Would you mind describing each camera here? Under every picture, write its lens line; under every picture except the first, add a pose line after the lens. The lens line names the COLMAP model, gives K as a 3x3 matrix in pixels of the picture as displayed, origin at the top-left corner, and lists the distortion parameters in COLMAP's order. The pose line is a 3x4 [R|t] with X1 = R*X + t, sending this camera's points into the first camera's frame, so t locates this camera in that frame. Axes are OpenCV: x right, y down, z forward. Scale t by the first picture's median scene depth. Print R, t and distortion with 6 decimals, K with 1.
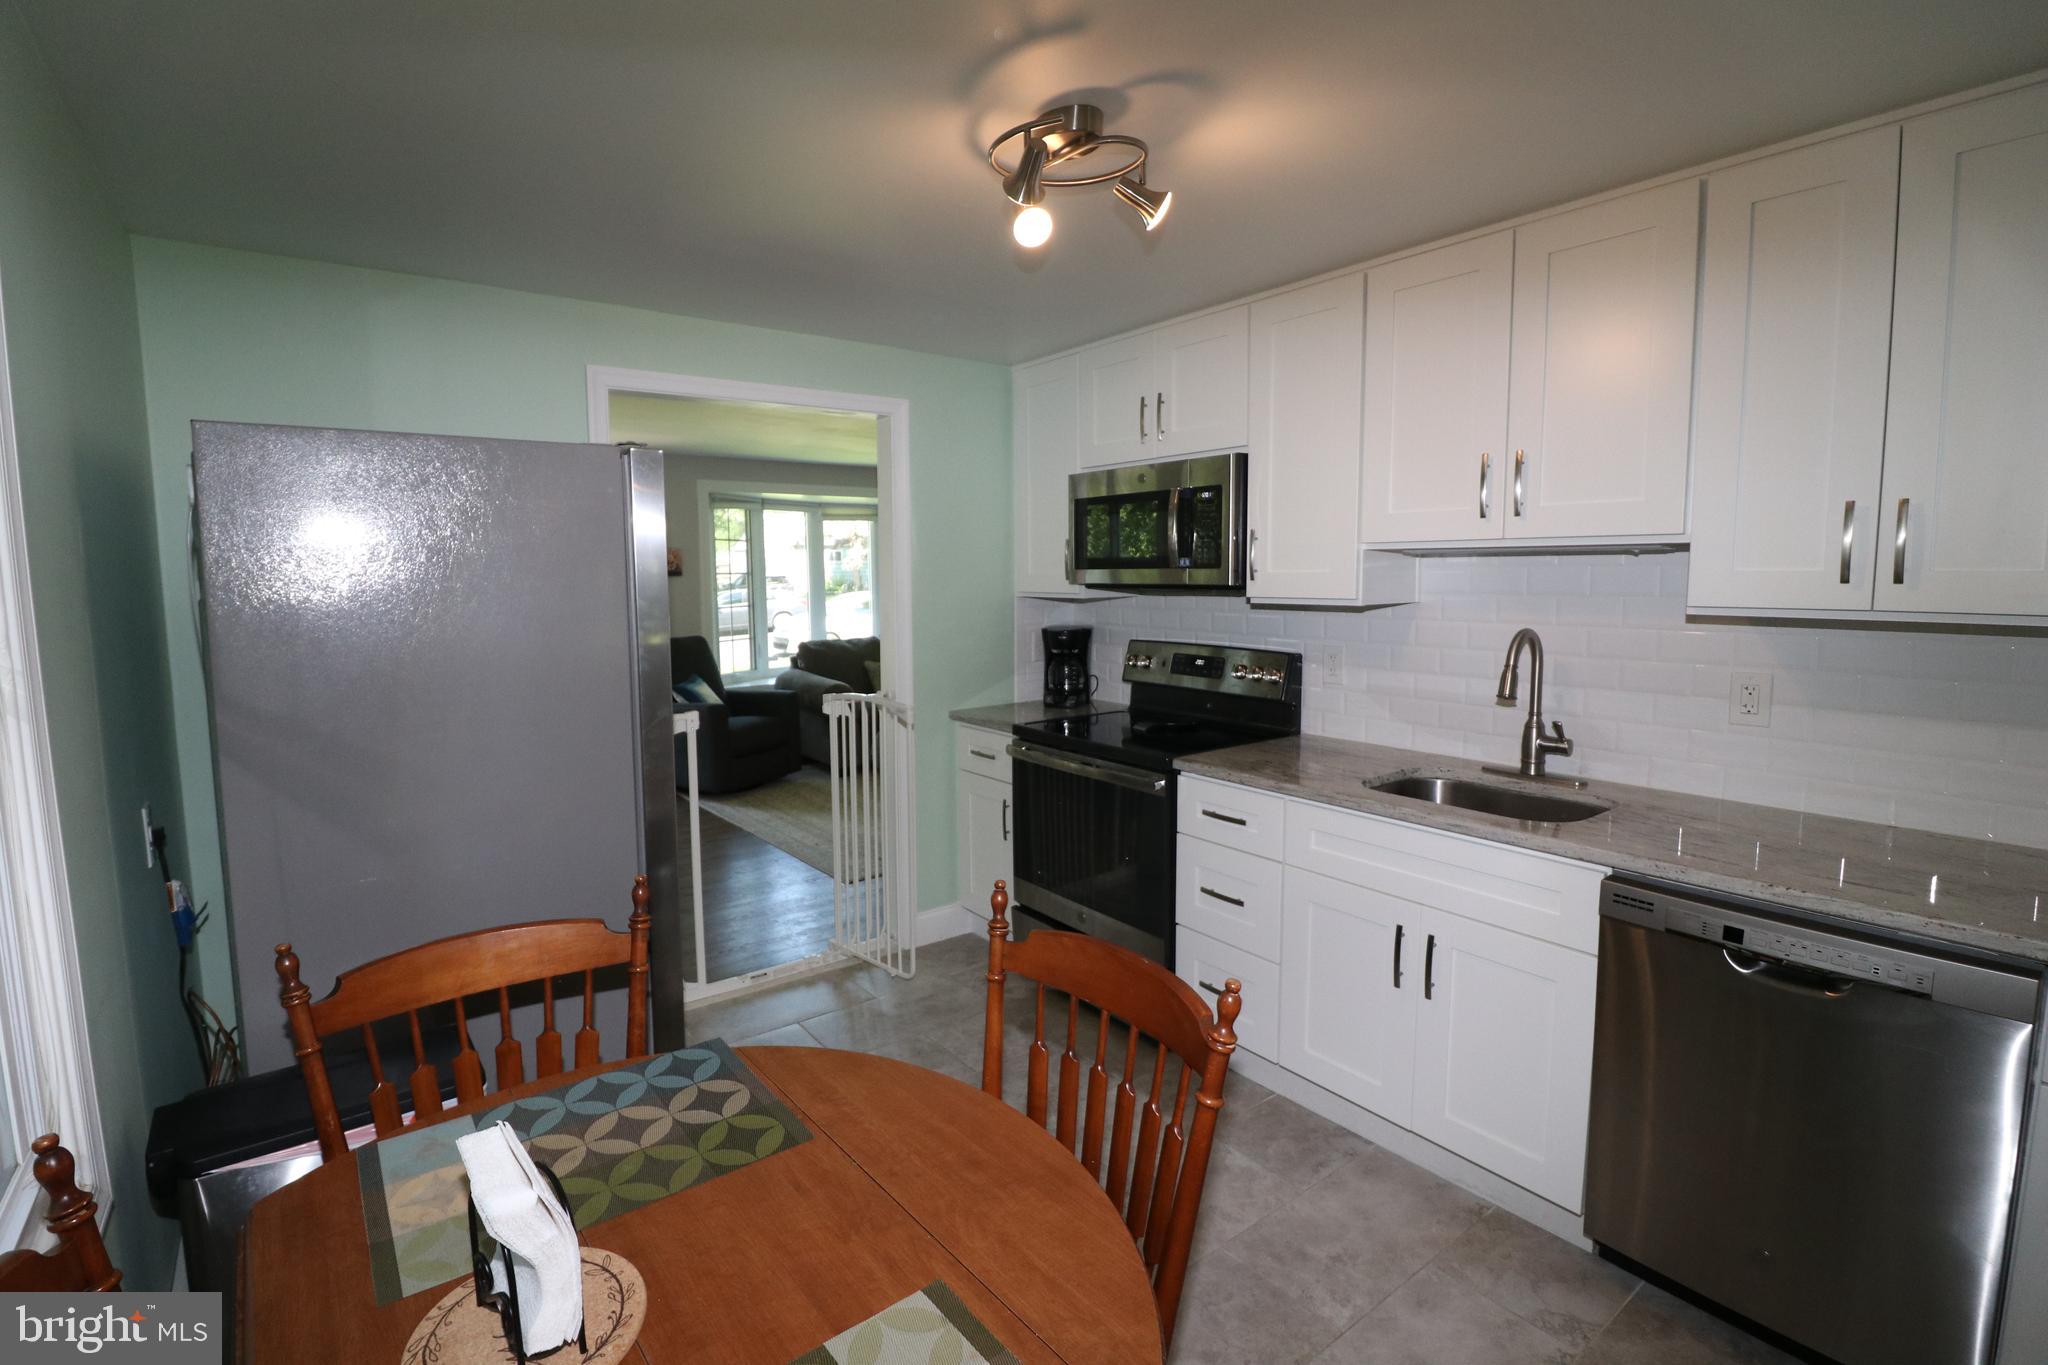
lens RADIAL K [[941.0, 0, 1010.9], [0, 941.0, 676.1], [0, 0, 1]] dist [-0.004629, -0.000270]
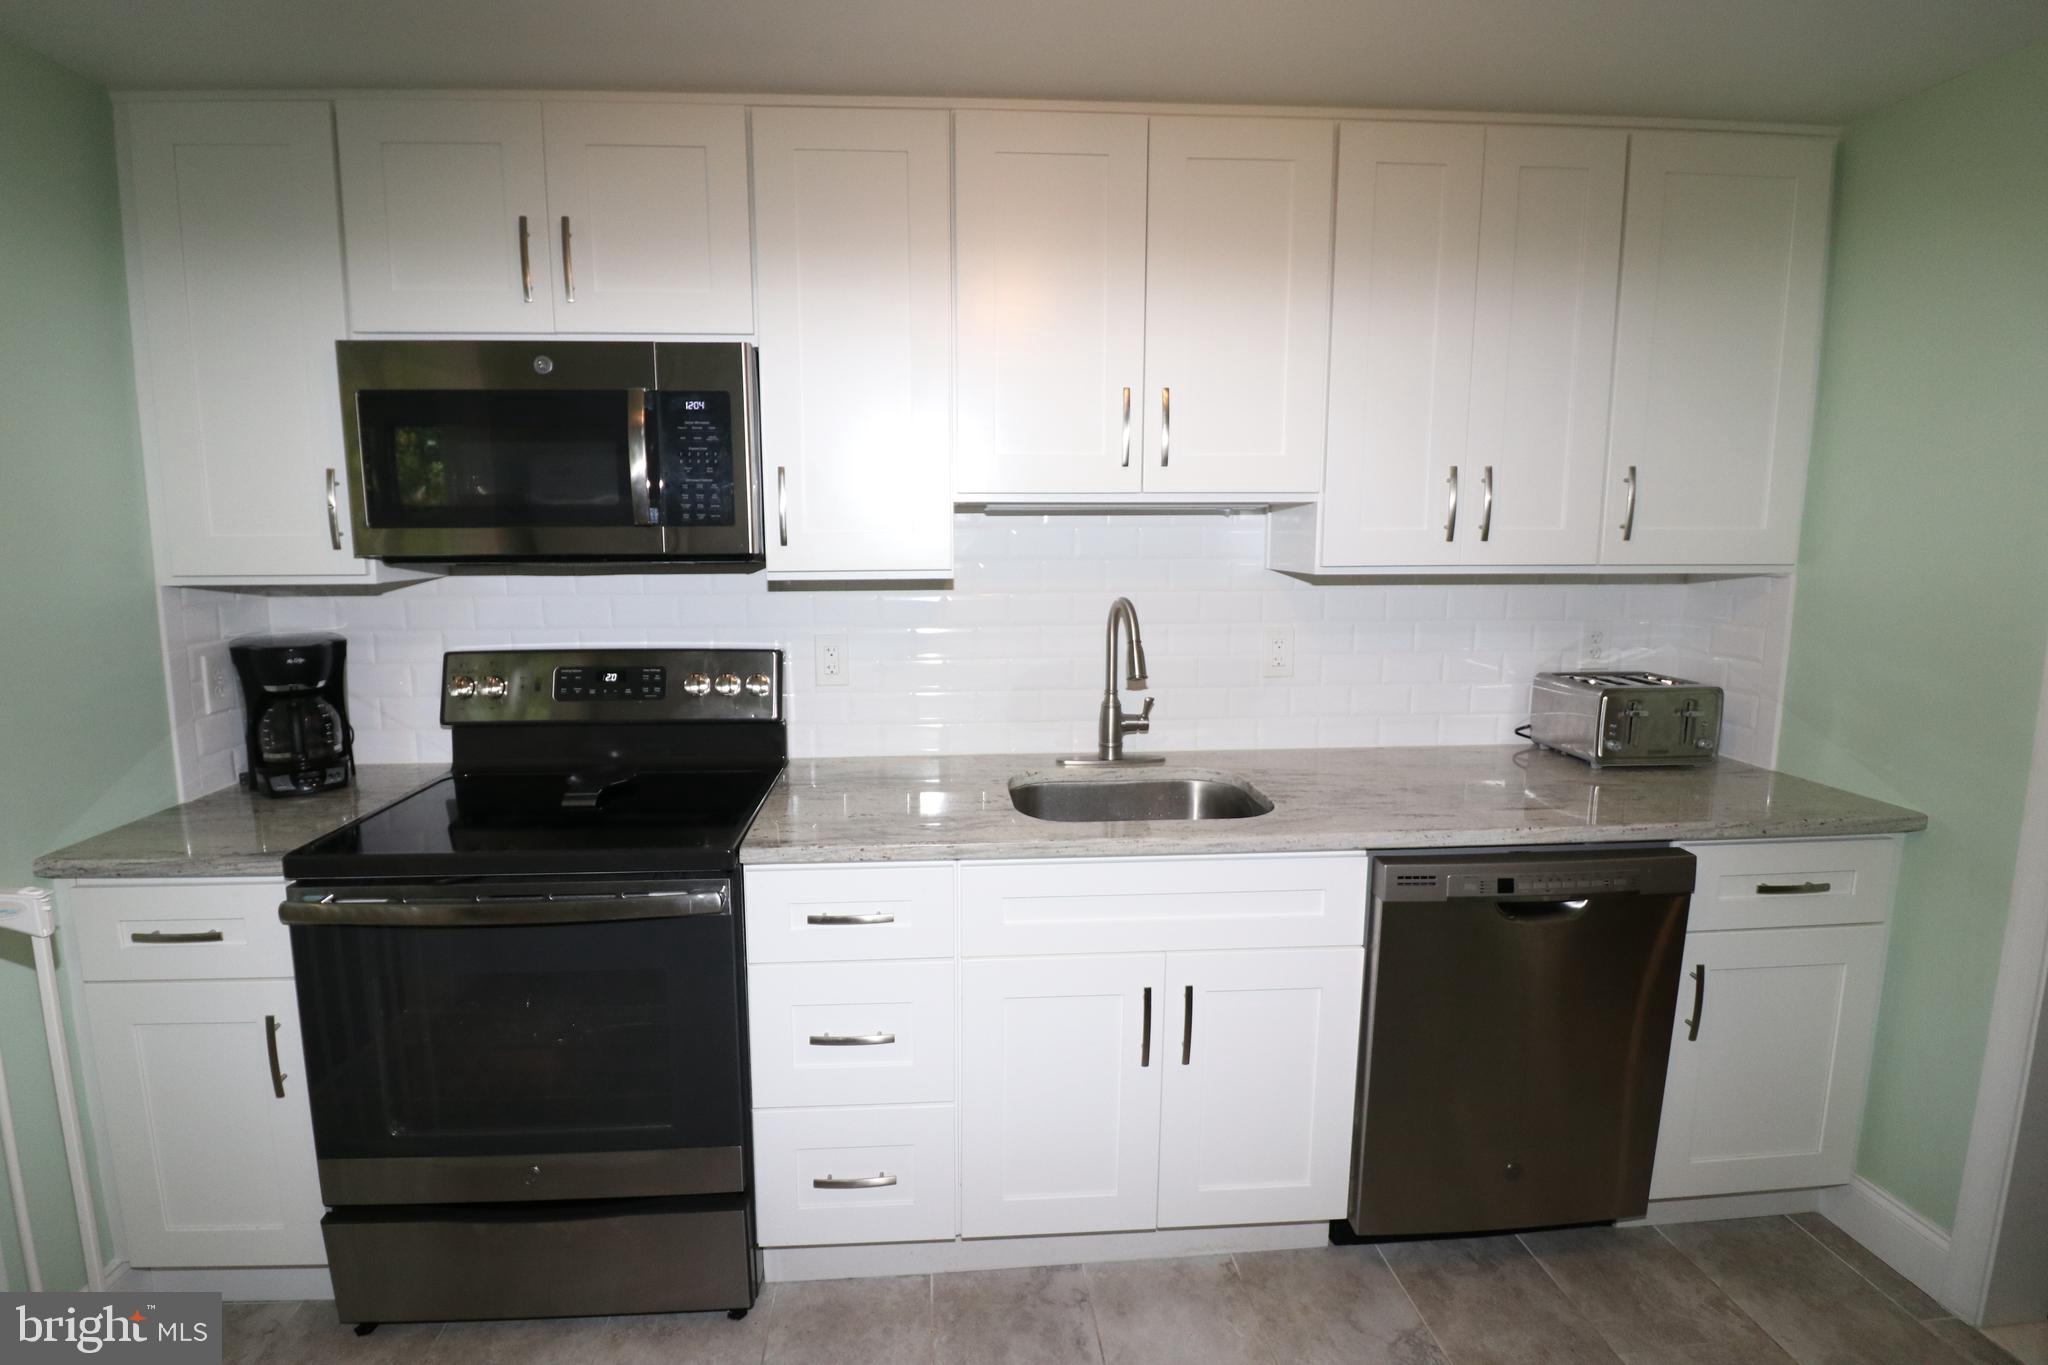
lens RADIAL K [[941.0, 0, 1024.0], [0, 941.0, 661.0], [0, 0, 1]] dist [-0.004629, -0.000270]
pose [[0.553763, -0.106785, 0.825798, -0.223582], [0.094571, 0.993391, 0.065039, -0.054891], [-0.827286, 0.042080, 0.560203, 0.560261]]
